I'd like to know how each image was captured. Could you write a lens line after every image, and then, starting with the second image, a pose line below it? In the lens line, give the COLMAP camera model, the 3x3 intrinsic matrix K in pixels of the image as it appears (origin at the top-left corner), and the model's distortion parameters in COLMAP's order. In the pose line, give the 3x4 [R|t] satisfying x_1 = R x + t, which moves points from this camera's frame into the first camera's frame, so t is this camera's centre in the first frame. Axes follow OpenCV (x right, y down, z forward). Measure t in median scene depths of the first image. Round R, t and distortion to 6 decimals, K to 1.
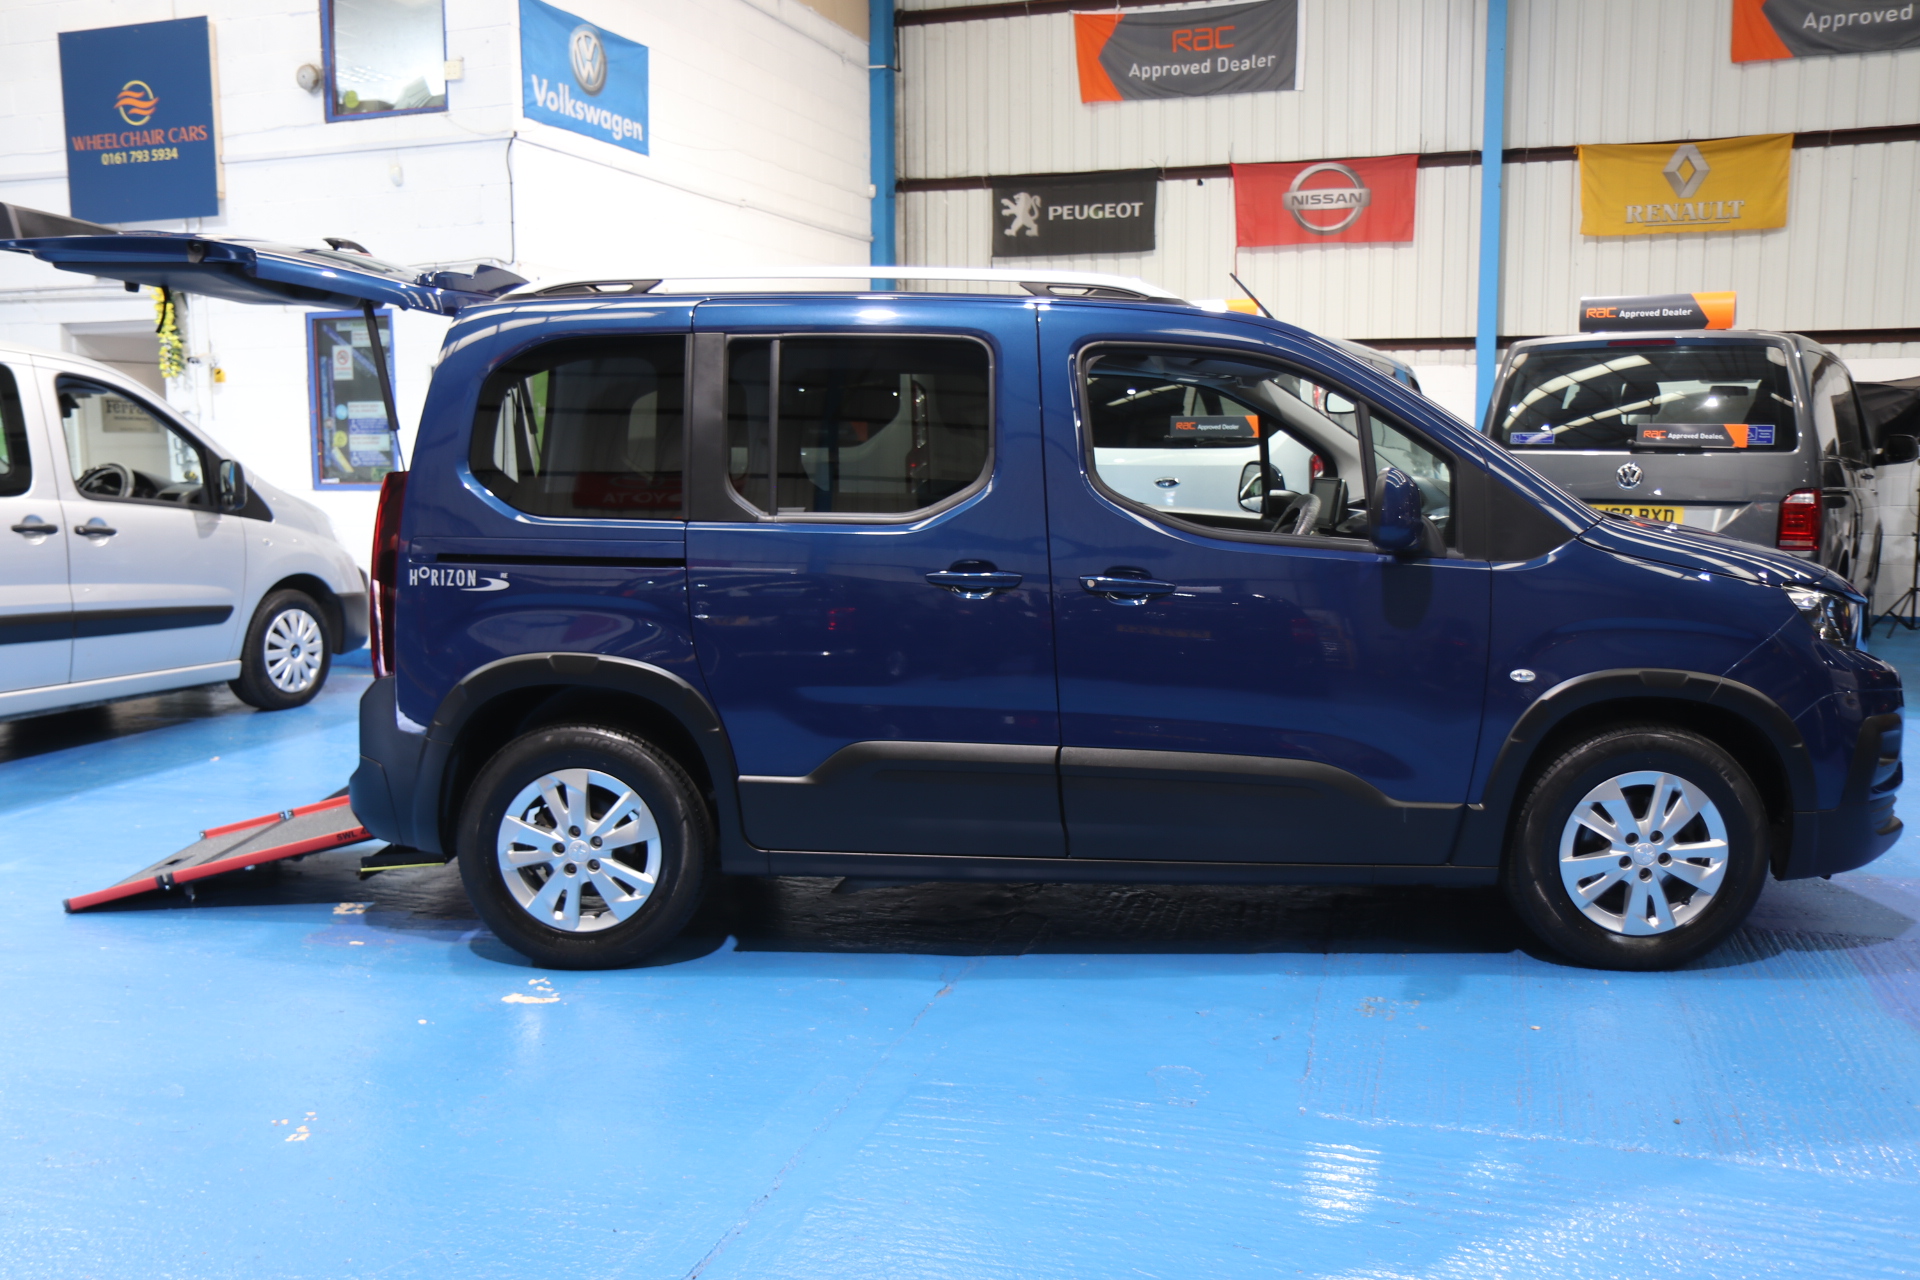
lens RADIAL K [[1601.9, 0, 959.0], [0, 1601.9, 643.2], [0, 0, 1]] dist [-0.069619, 0.058182]
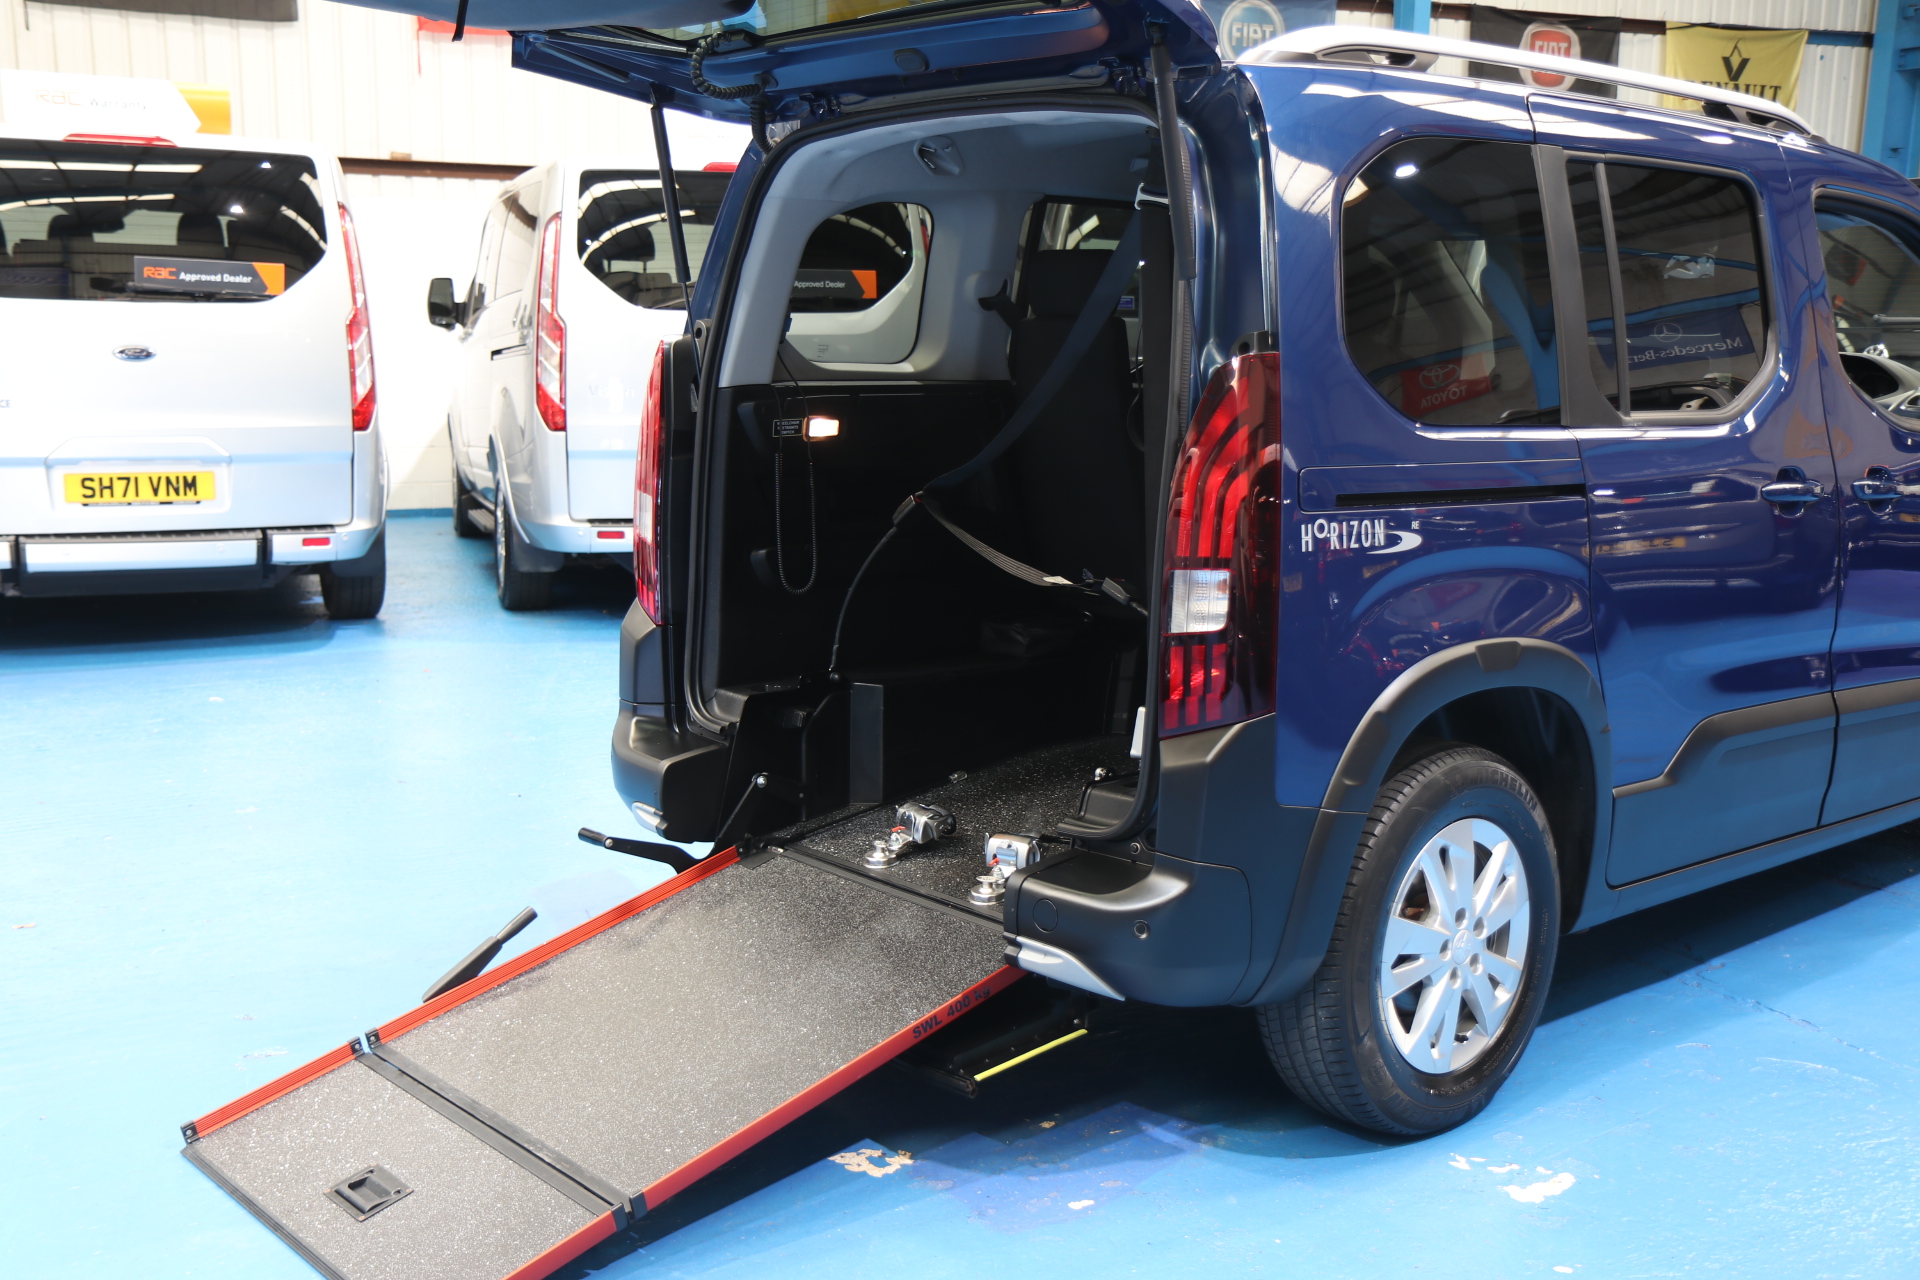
lens RADIAL K [[1968.4, 0, 958.2], [0, 1968.4, 640.2], [0, 0, 1]] dist [0.011050, 0.000000]
pose [[0.728684, -0.101570, 0.677277, -0.920495], [0.069482, 0.994803, 0.074432, -0.066374], [-0.681317, -0.007179, 0.731954, 0.561505]]
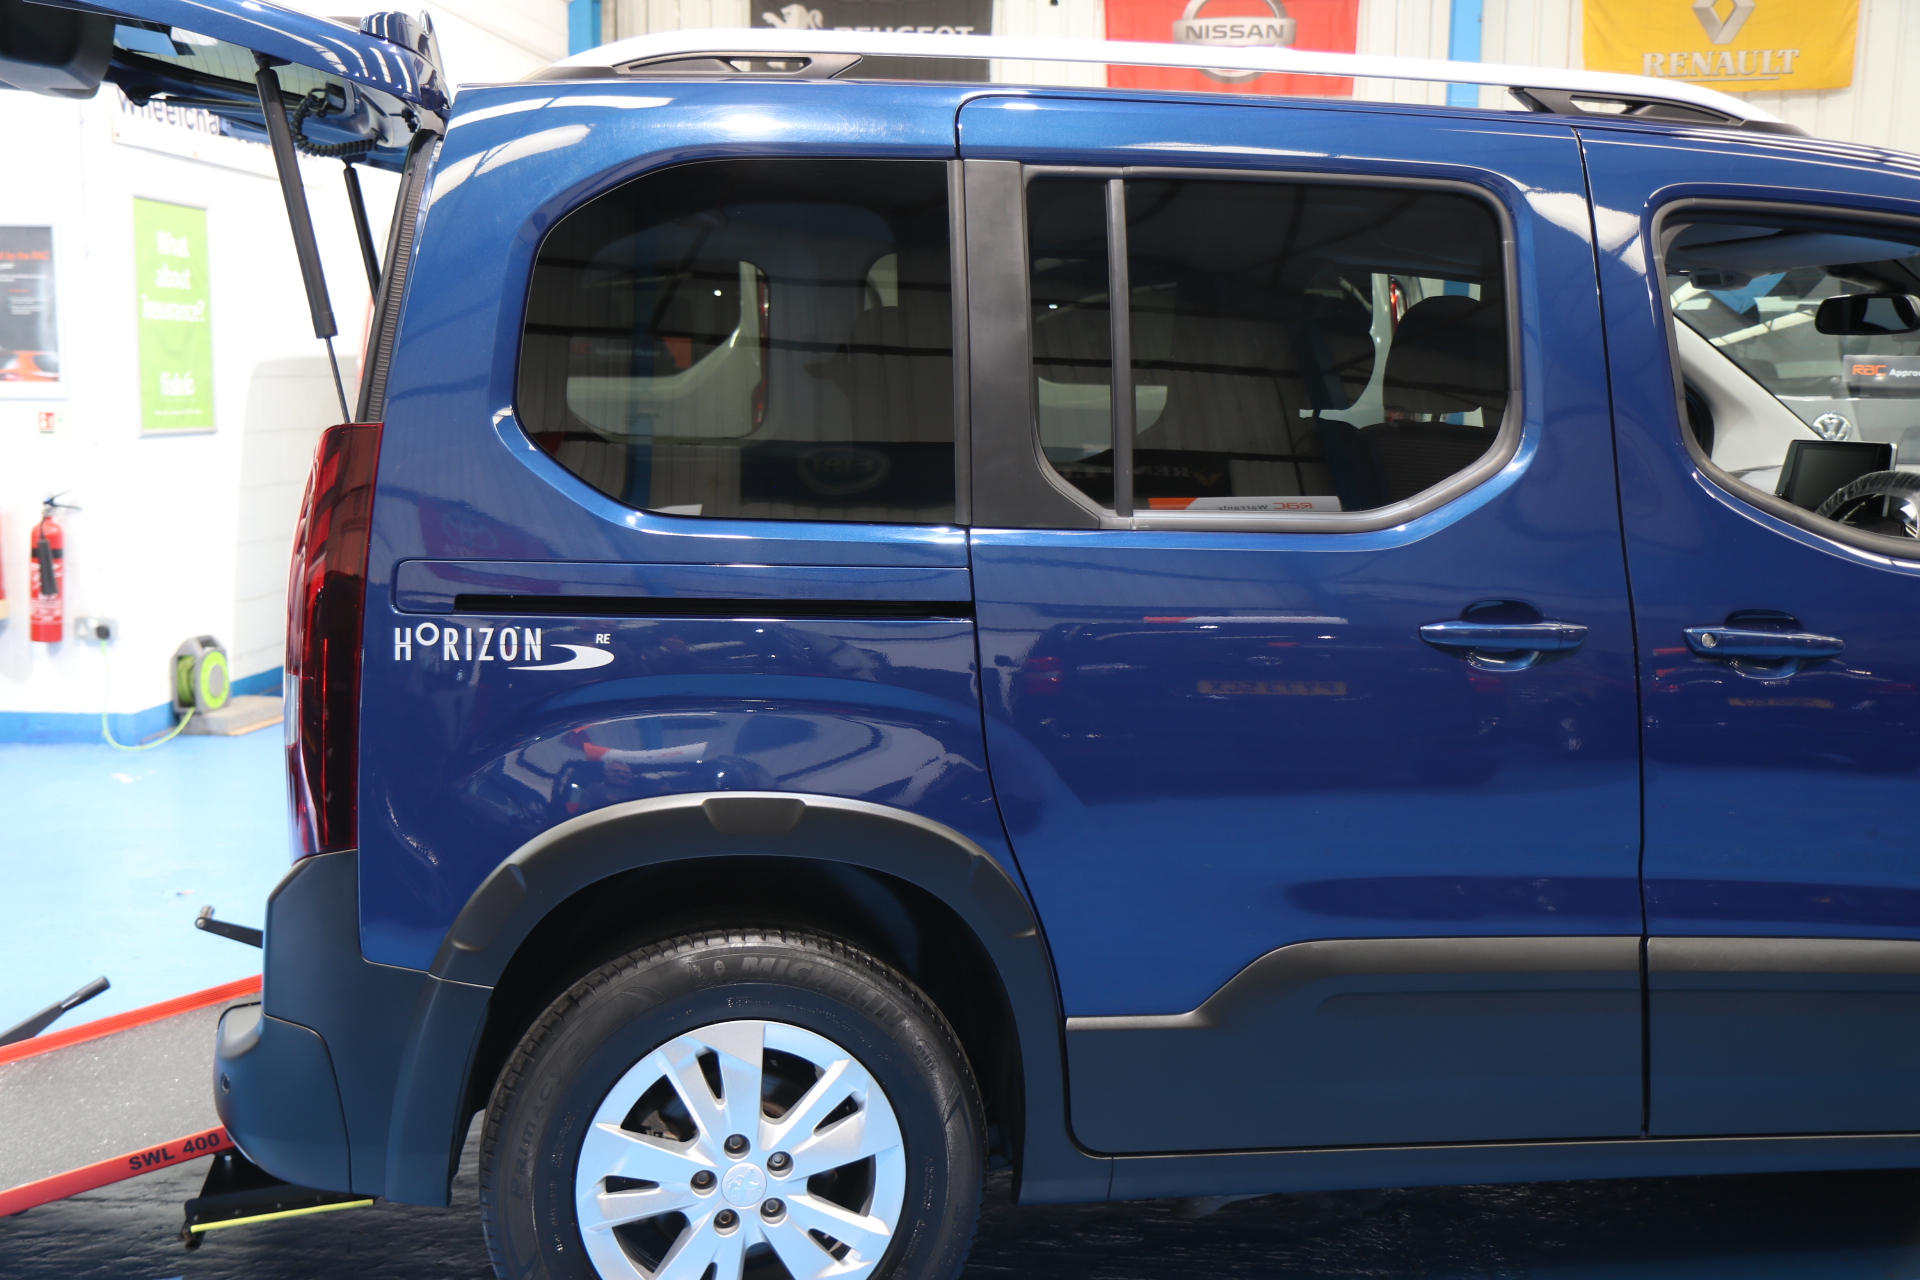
lens RADIAL K [[2116.2, 0, 961.8], [0, 2116.2, 637.6], [0, 0, 1]] dist [0.044411, 0.000000]
pose [[0.975533, -0.014107, 0.219402, -0.318078], [0.014022, 0.999900, 0.001946, -0.042134], [-0.219408, 0.001178, 0.975633, 0.335827]]
